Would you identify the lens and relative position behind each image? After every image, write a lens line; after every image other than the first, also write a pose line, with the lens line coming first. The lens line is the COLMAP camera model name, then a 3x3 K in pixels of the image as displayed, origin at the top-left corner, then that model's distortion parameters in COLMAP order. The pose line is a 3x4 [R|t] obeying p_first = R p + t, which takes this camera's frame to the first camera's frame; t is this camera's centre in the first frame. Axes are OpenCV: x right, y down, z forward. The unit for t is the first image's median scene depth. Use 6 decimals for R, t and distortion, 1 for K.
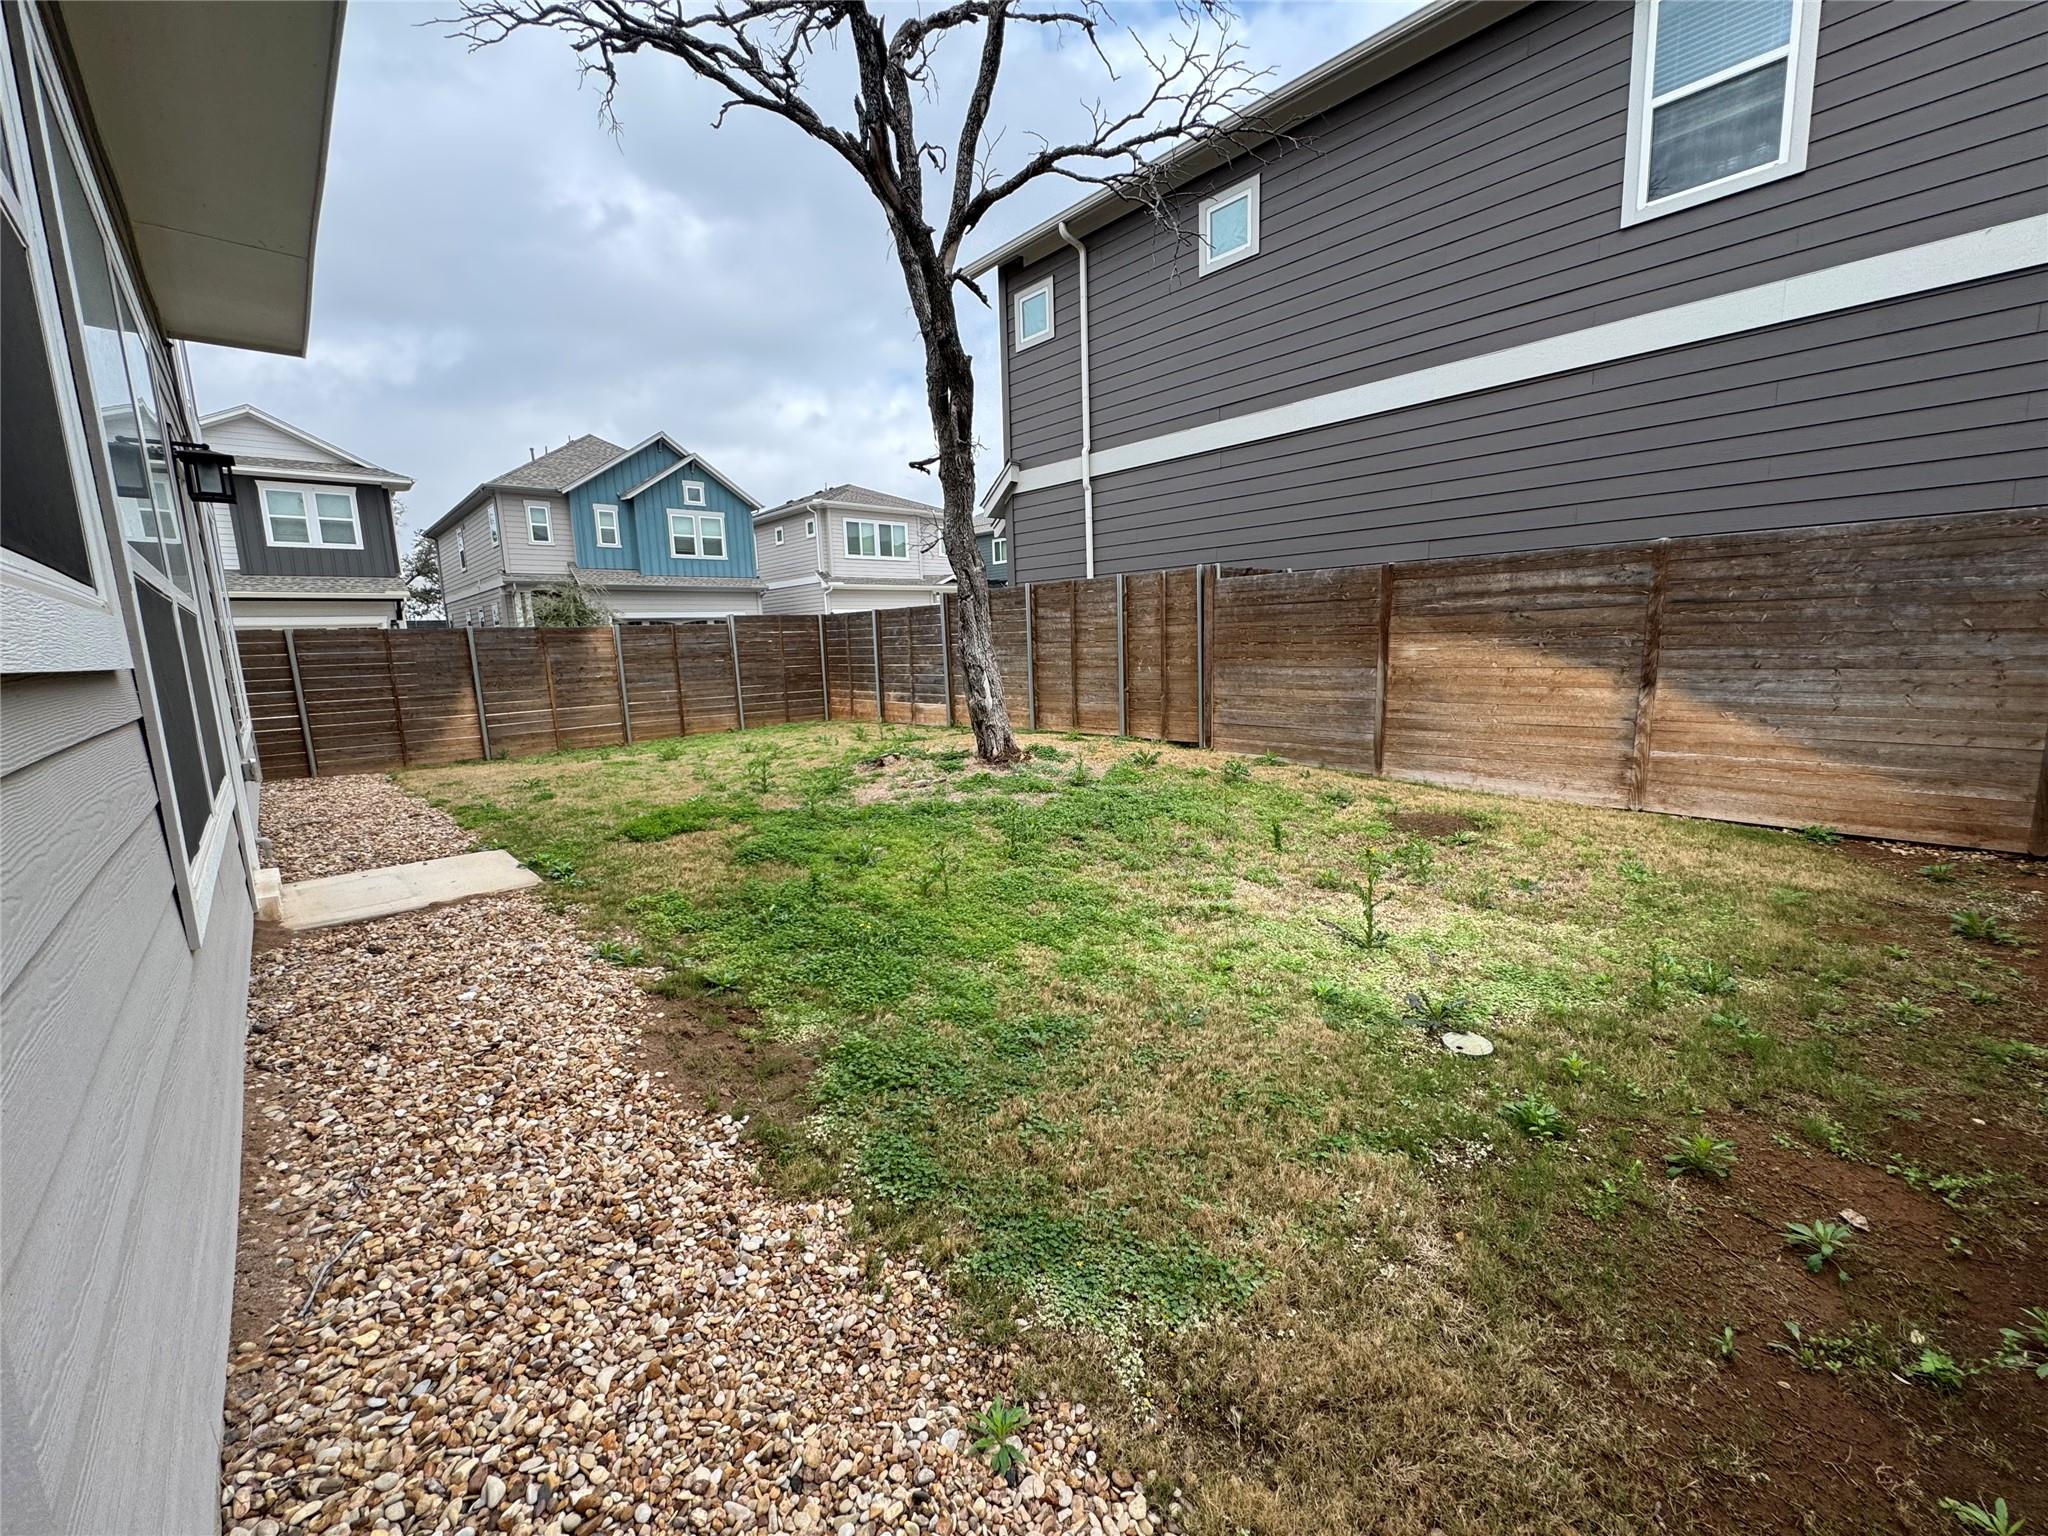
lens RADIAL K [[820.7, 0, 1023.2], [0, 820.7, 760.6], [0, 0, 1]] dist [-0.006615, 0.000563]
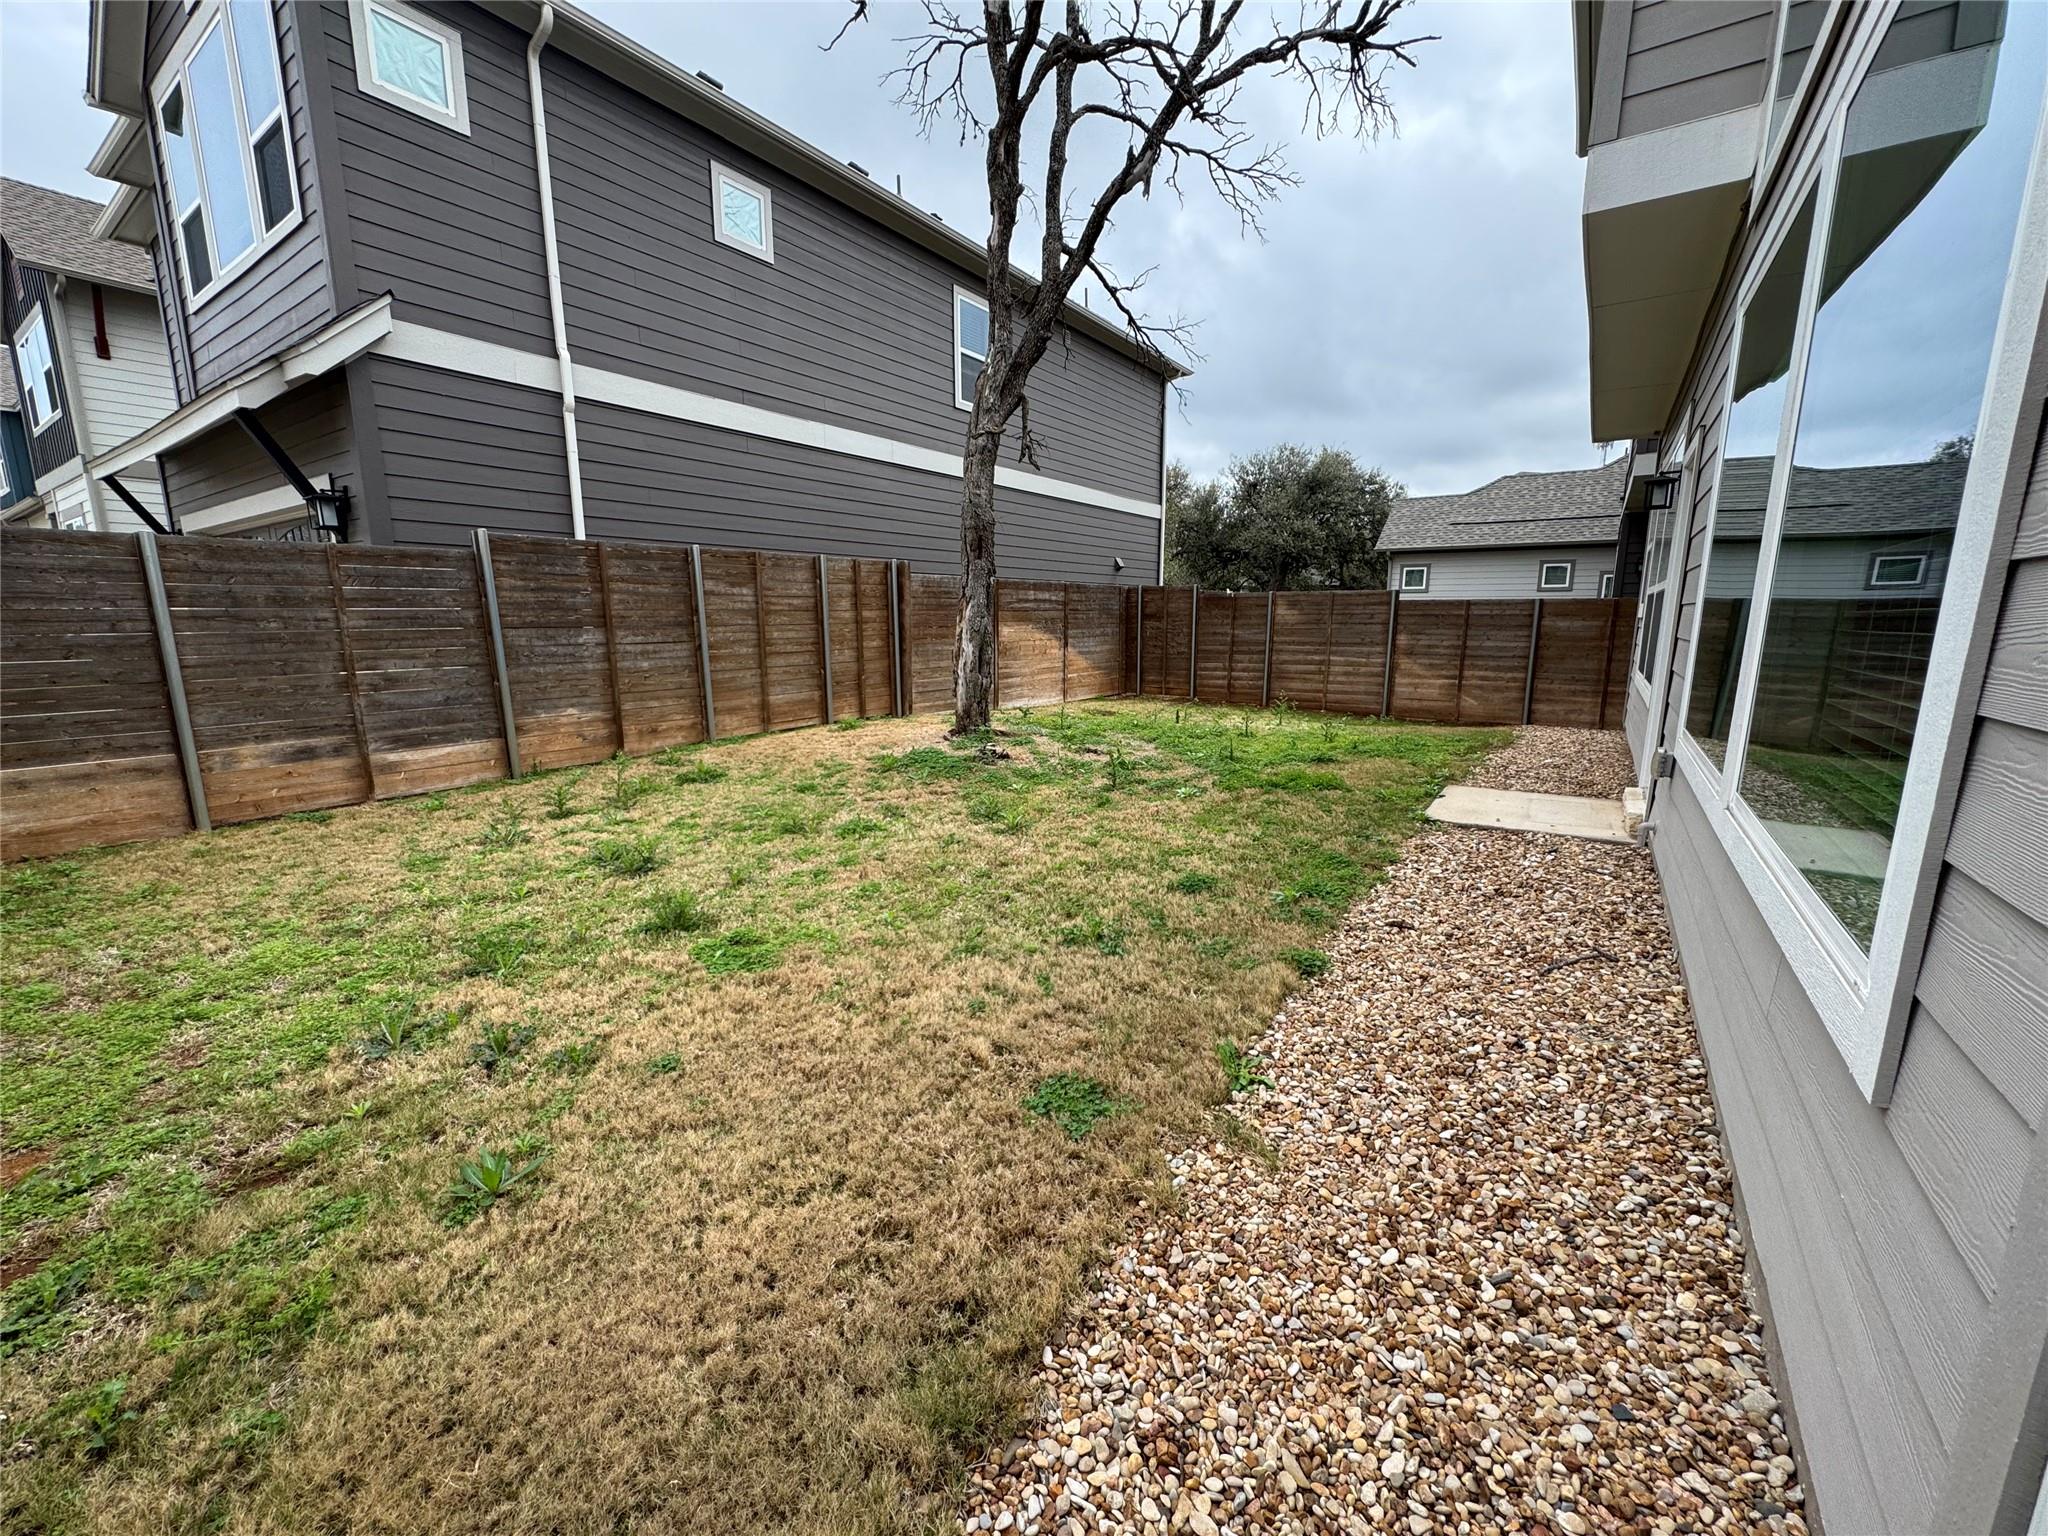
lens RADIAL K [[820.7, 0, 1017.4], [0, 820.7, 776.2], [0, 0, 1]] dist [-0.006615, 0.000563]
pose [[-0.226040, -0.152279, 0.962142, -0.910269], [0.157634, 0.968970, 0.190393, -0.122515], [-0.961279, 0.194703, -0.195021, 1.023971]]
